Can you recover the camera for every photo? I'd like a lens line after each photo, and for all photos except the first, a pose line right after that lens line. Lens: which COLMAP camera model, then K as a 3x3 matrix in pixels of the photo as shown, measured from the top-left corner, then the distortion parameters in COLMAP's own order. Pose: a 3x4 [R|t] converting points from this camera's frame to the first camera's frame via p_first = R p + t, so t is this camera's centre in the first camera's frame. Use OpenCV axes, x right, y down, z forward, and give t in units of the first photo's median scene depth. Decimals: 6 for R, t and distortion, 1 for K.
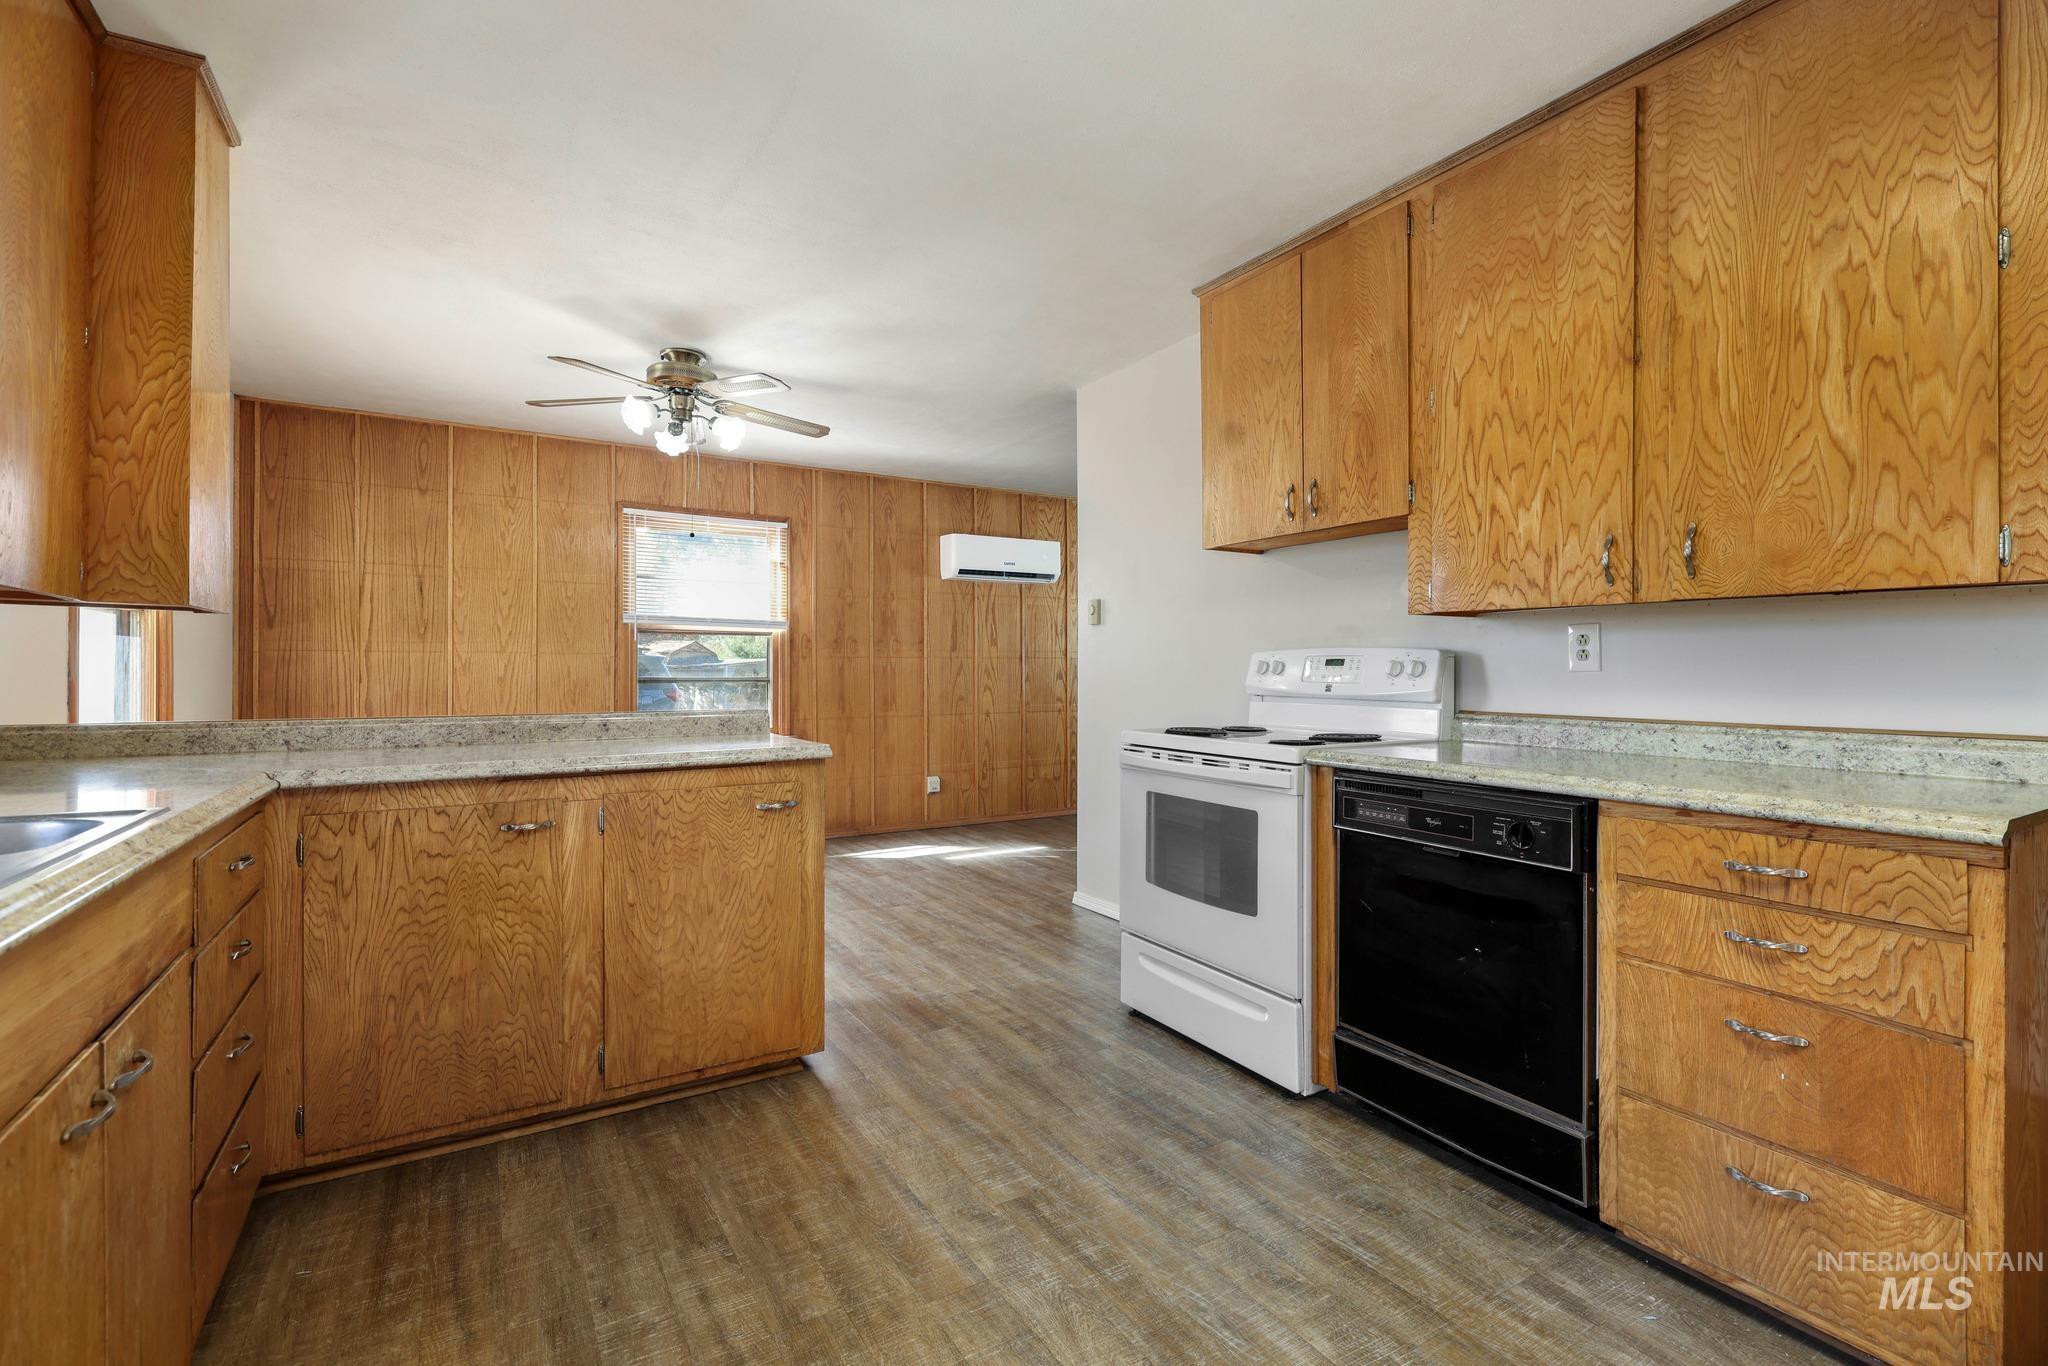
lens RADIAL K [[925.9, 0, 1051.4], [0, 925.9, 673.8], [0, 0, 1]] dist [-0.009046, 0.004036]
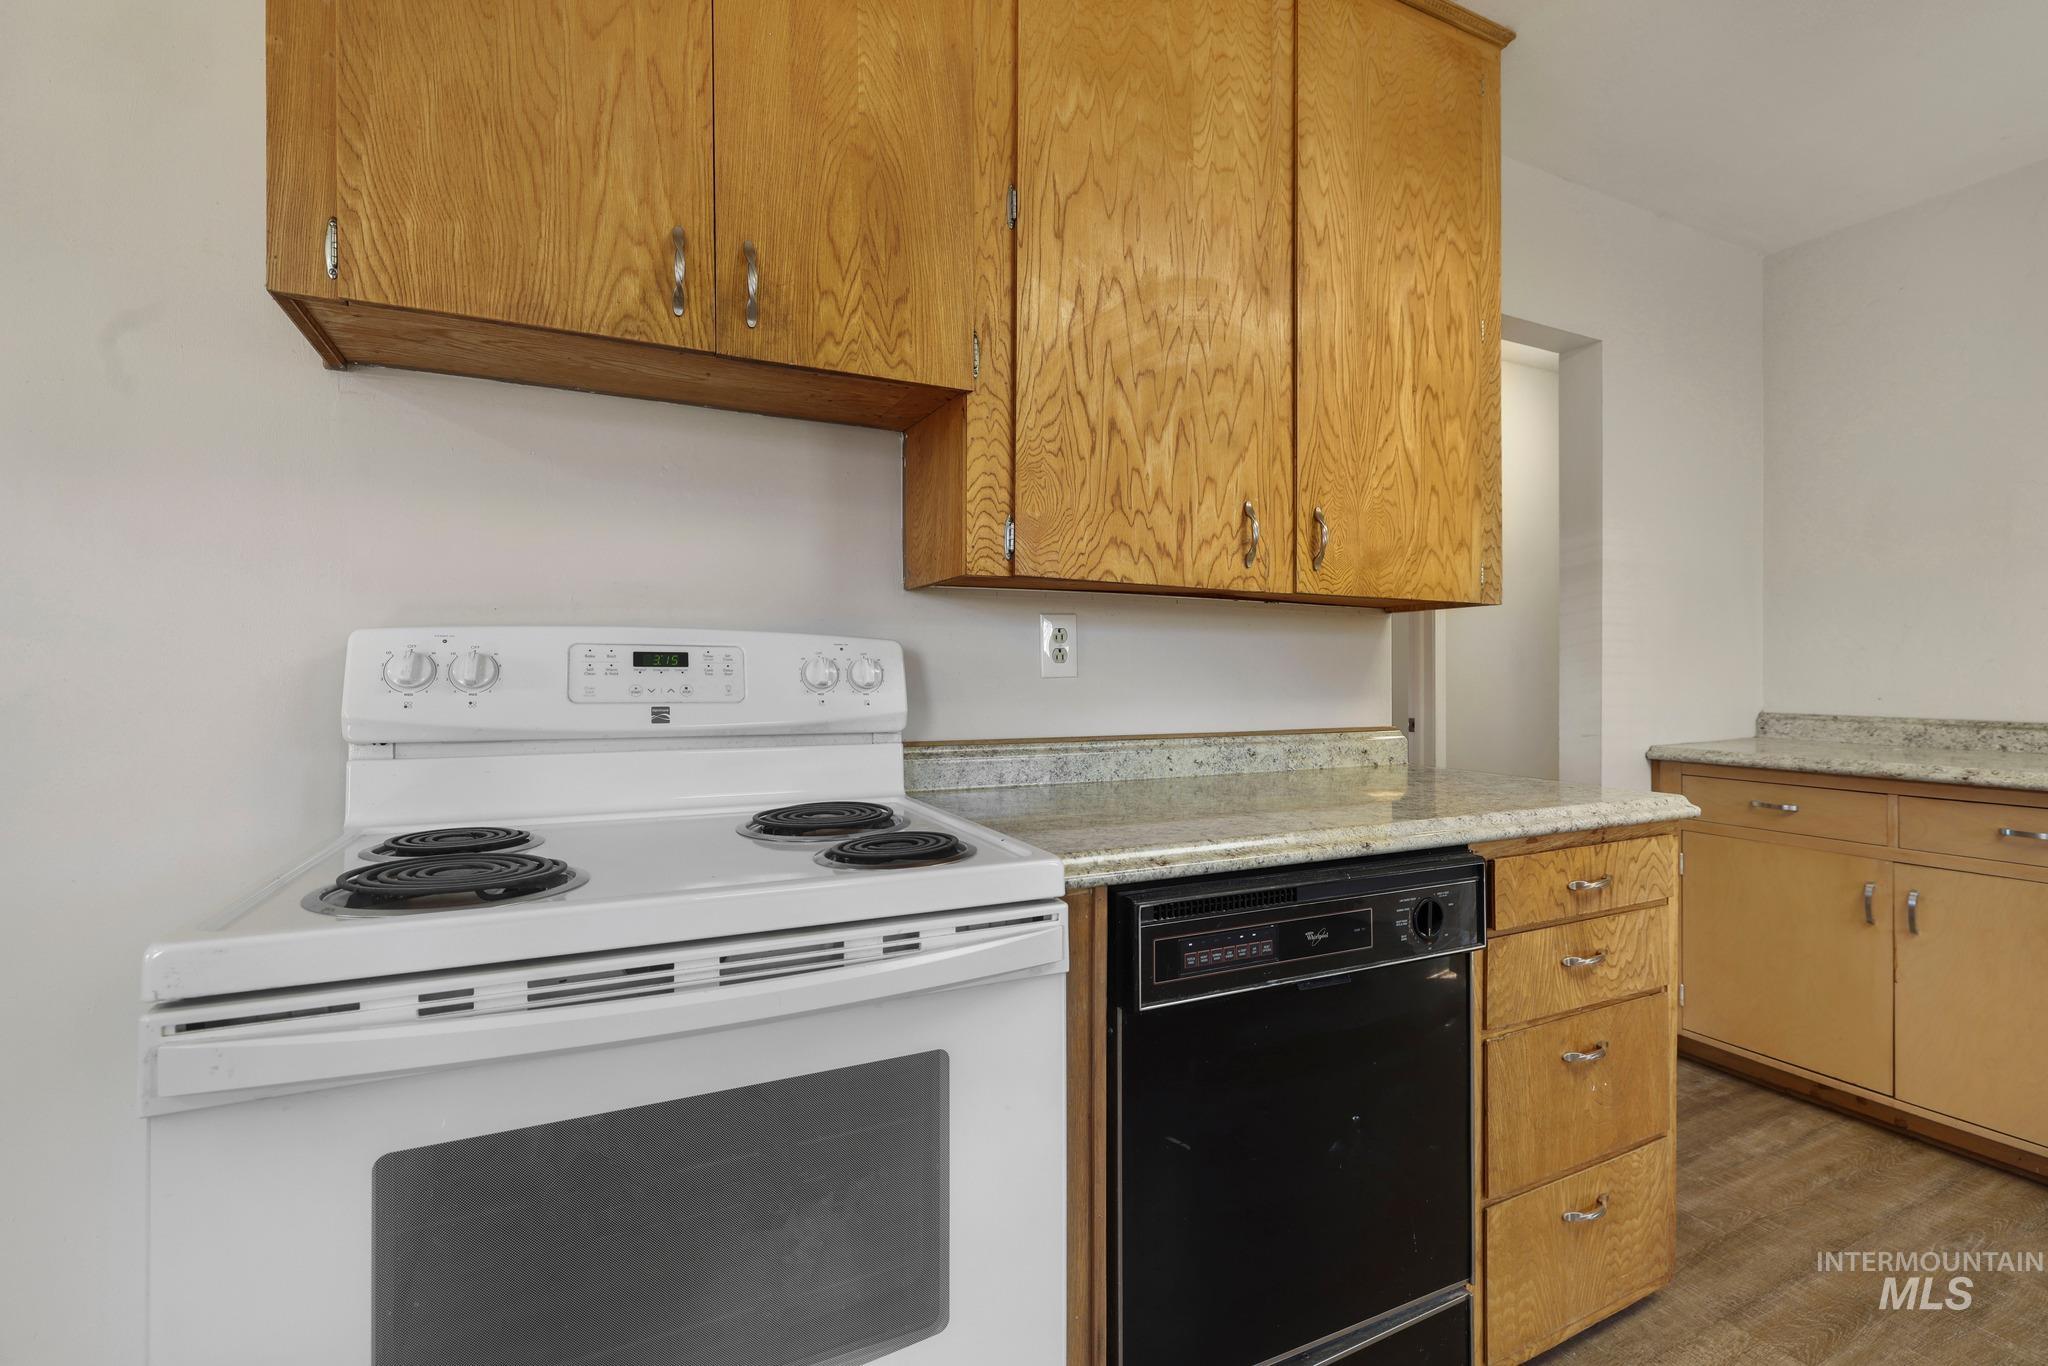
lens RADIAL K [[925.9, 0, 994.2], [0, 925.9, 664.9], [0, 0, 1]] dist [-0.009046, 0.004036]
pose [[0.099989, 0.005037, 0.994976, -0.176593], [0.001984, 0.999984, -0.005262, -0.008760], [-0.994987, 0.002501, 0.099977, 1.053768]]
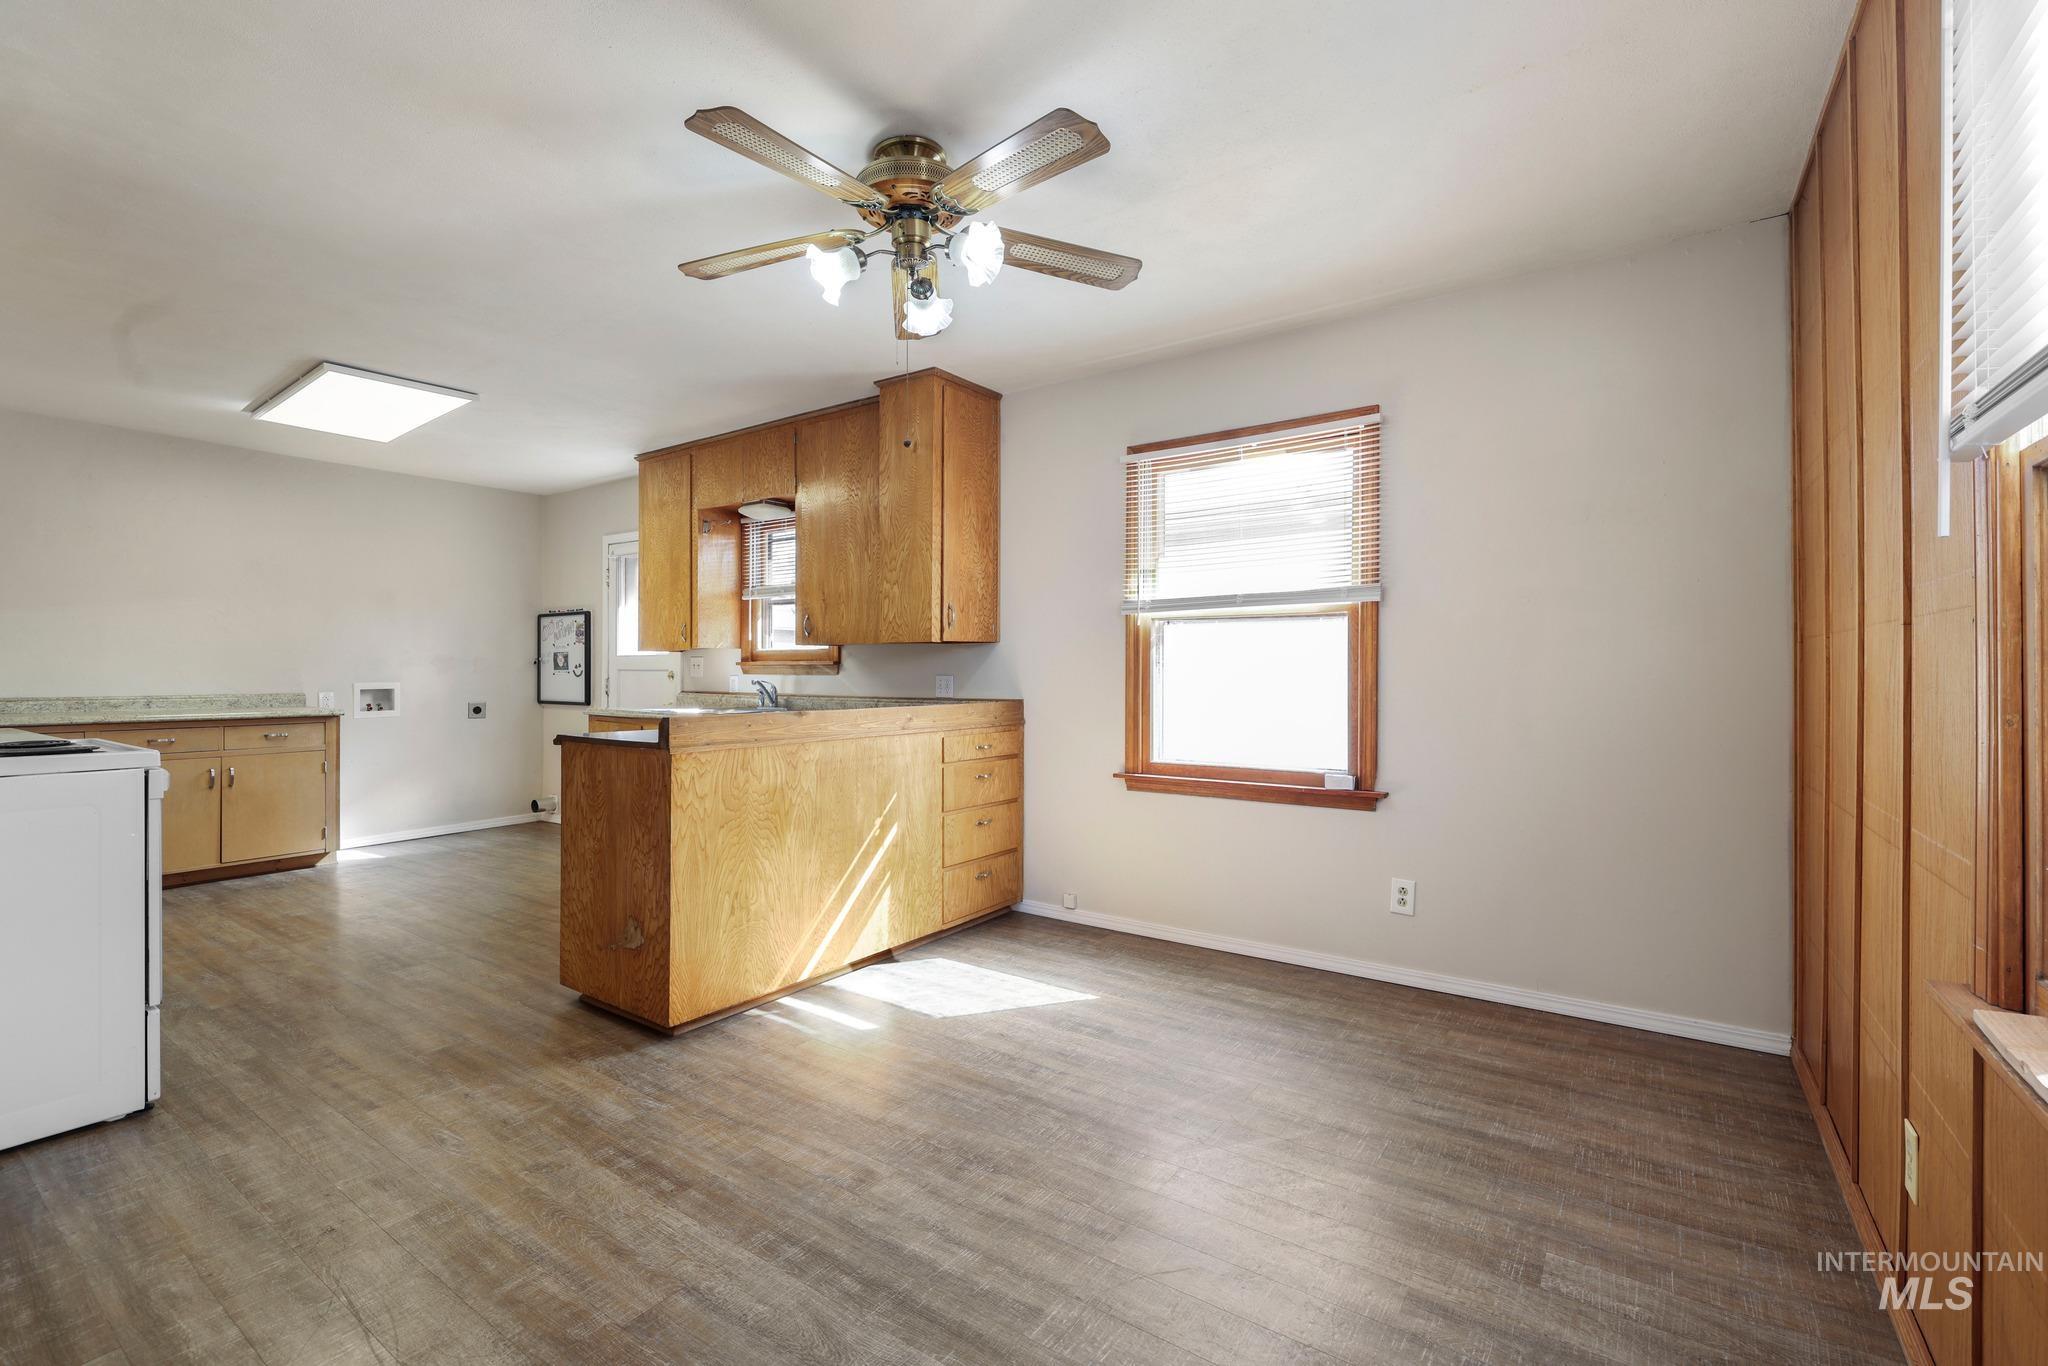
lens RADIAL K [[878.8, 0, 1023.2], [0, 878.8, 672.4], [0, 0, 1]] dist [0.001092, -0.000696]
pose [[-0.923313, -0.000776, -0.384048, -0.420700], [-0.002221, 0.999992, 0.003321, -0.012094], [0.384043, 0.003919, -0.923307, 2.651396]]
